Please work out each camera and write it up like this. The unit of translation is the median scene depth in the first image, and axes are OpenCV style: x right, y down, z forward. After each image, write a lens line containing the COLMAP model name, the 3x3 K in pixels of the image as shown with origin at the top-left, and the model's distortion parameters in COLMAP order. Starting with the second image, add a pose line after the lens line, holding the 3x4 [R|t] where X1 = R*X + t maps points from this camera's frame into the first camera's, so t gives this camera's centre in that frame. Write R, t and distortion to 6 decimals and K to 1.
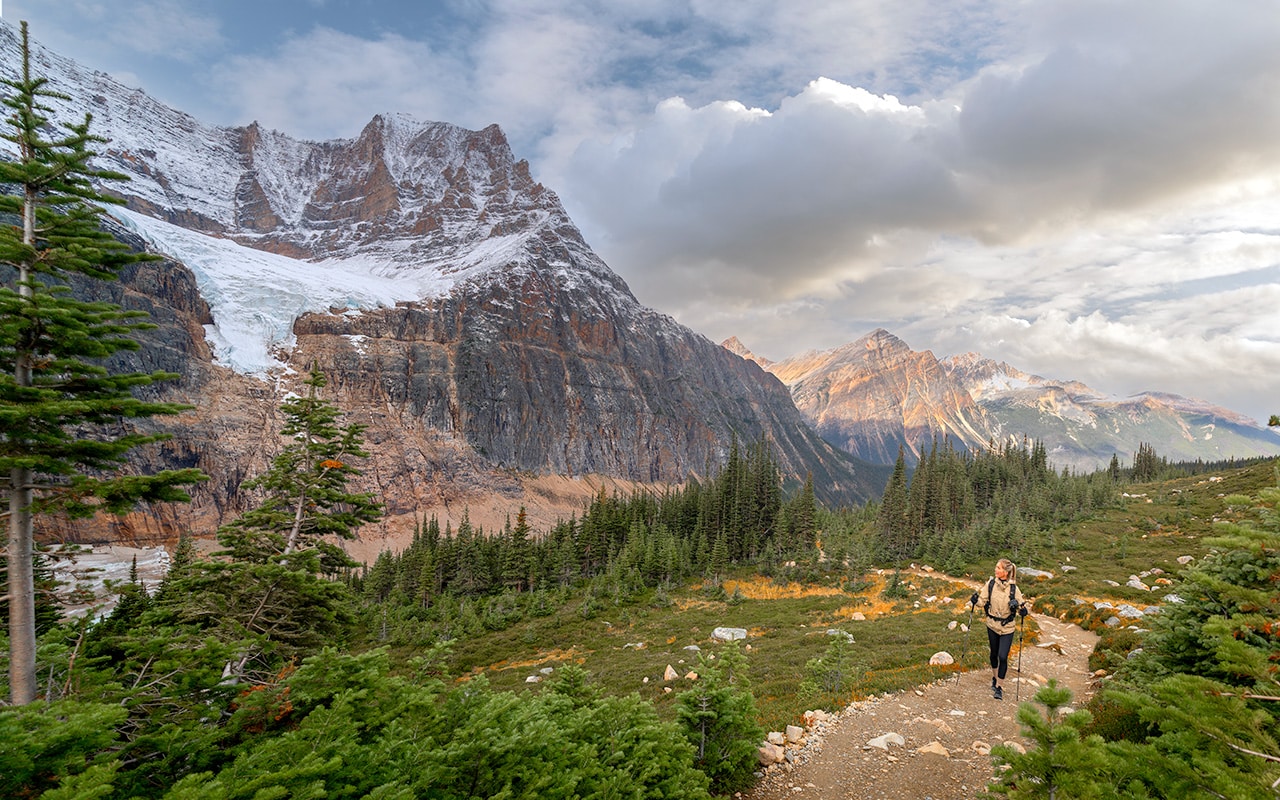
lens RADIAL K [[619.1, 0, 610.3], [0, 619.1, 468.3], [0, 0, 1]] dist [0.032026, 0.000211]
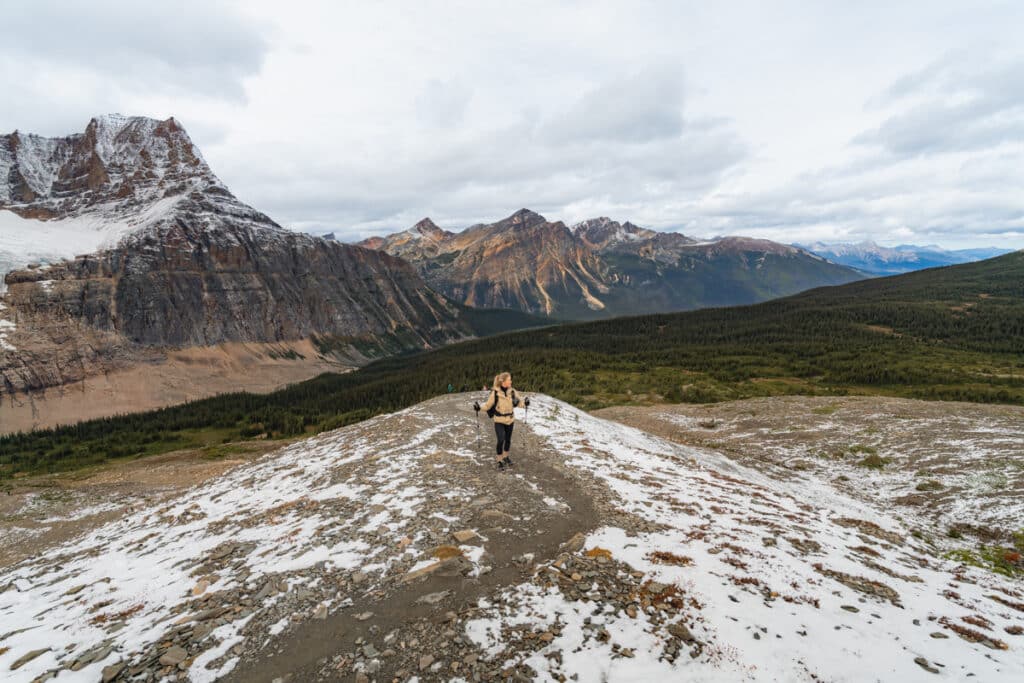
lens RADIAL K [[427.4, 0, 508.7], [0, 427.4, 337.7], [0, 0, 1]] dist [-0.006449, -0.000280]
pose [[0.999458, -0.030860, -0.011453, 0.716690], [0.032380, 0.984313, 0.173433, -0.172047], [0.005922, -0.173710, 0.984779, -0.164237]]
